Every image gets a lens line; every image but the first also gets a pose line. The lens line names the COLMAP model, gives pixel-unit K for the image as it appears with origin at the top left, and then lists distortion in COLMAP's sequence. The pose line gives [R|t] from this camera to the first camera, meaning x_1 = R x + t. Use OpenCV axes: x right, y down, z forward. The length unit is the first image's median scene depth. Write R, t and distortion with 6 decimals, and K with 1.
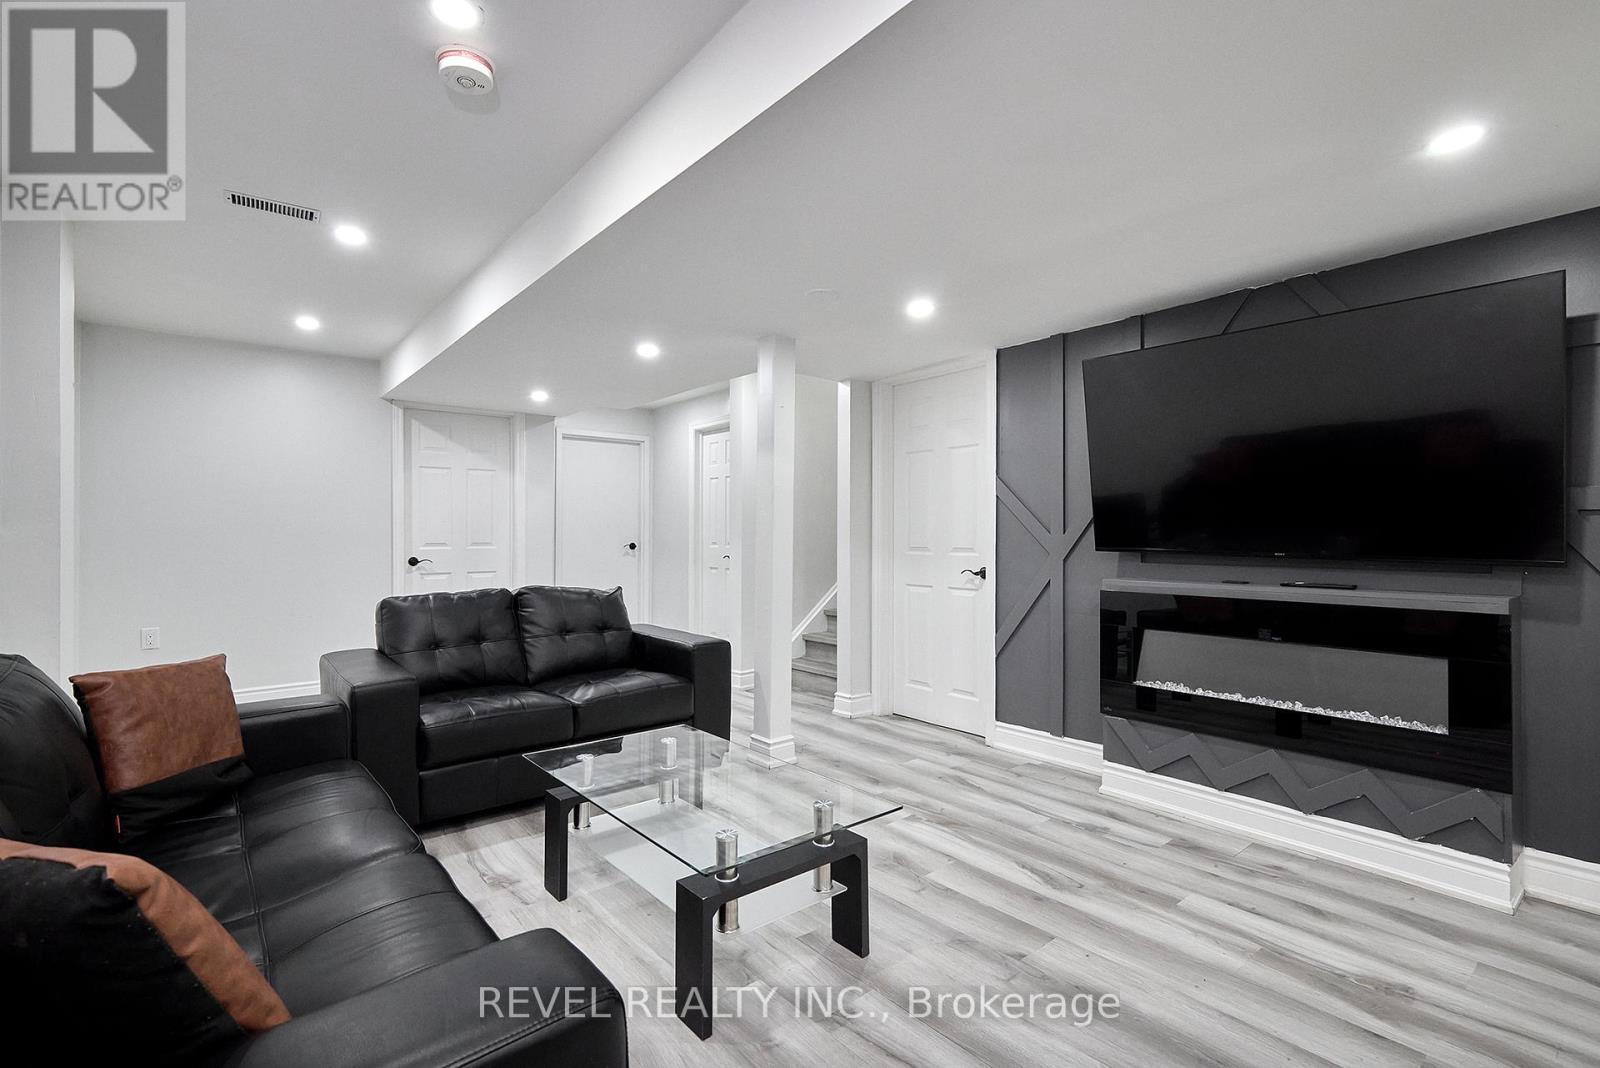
lens RADIAL K [[732.6, 0, 800.6], [0, 732.6, 532.4], [0, 0, 1]] dist [0.004075, 0.000251]
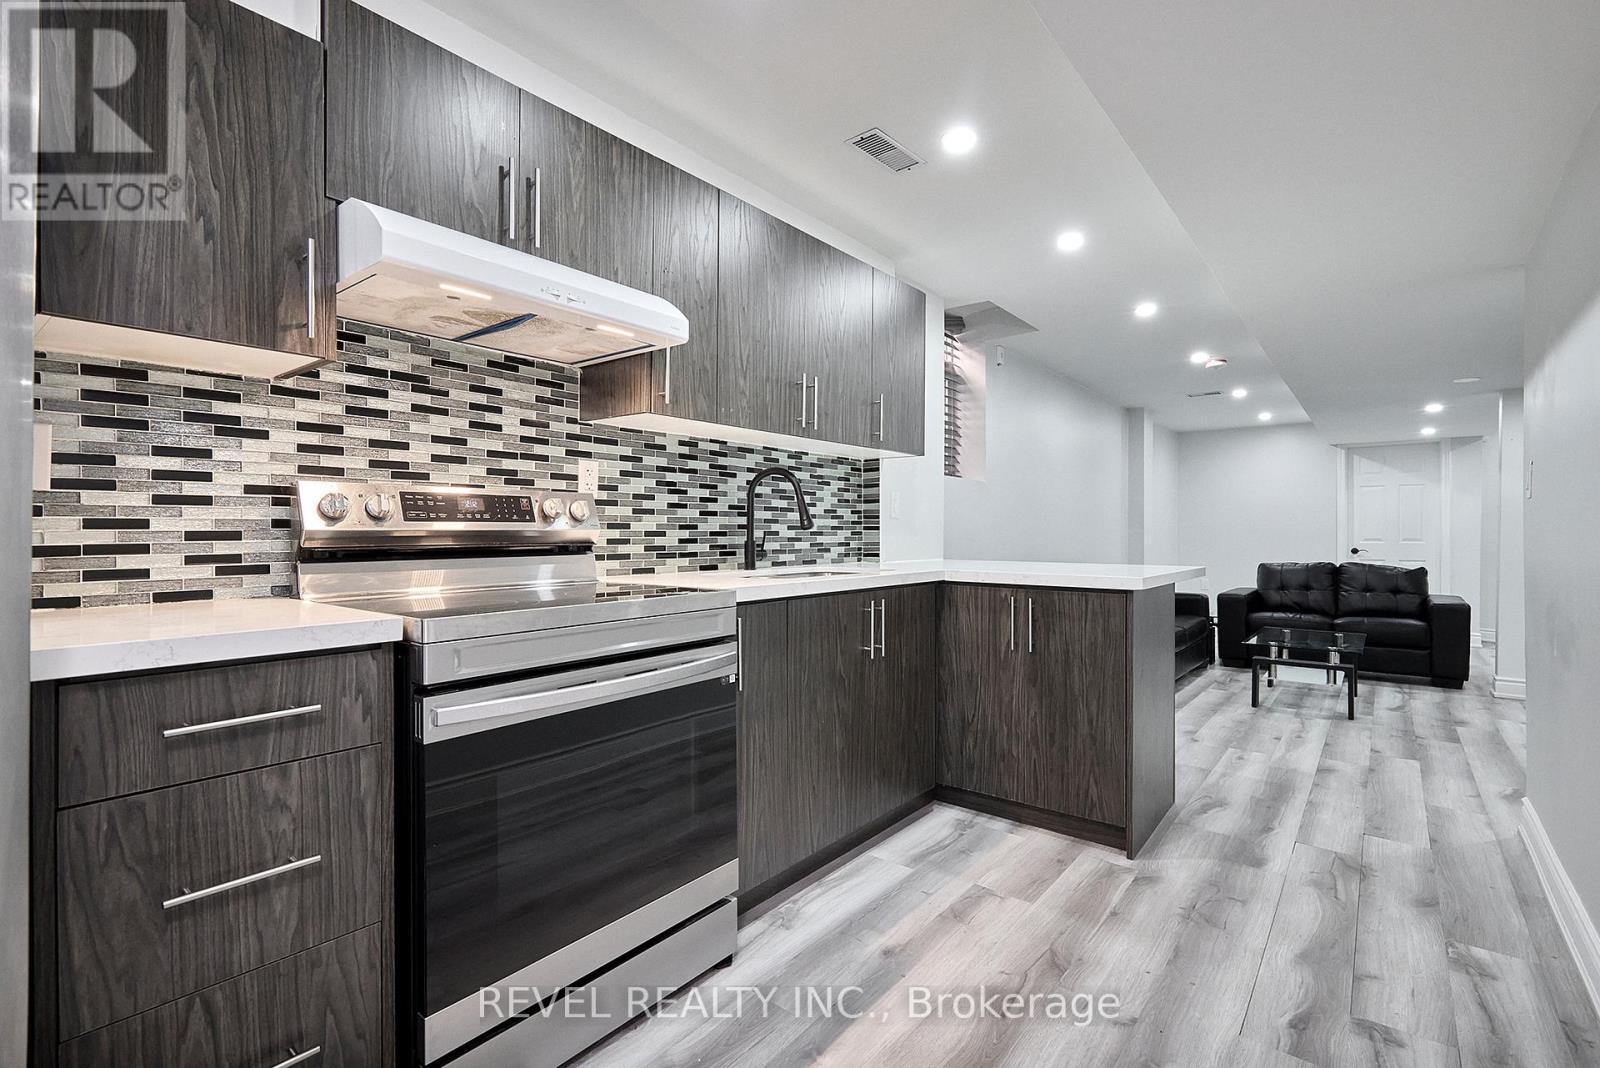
lens RADIAL K [[732.6, 0, 807.5], [0, 732.6, 536.2], [0, 0, 1]] dist [0.004075, 0.000251]
pose [[0.199857, 0.004237, -0.979816, 0.930235], [-0.000622, 0.999991, 0.004198, 0.006620], [0.979825, -0.000230, 0.199858, -0.496225]]
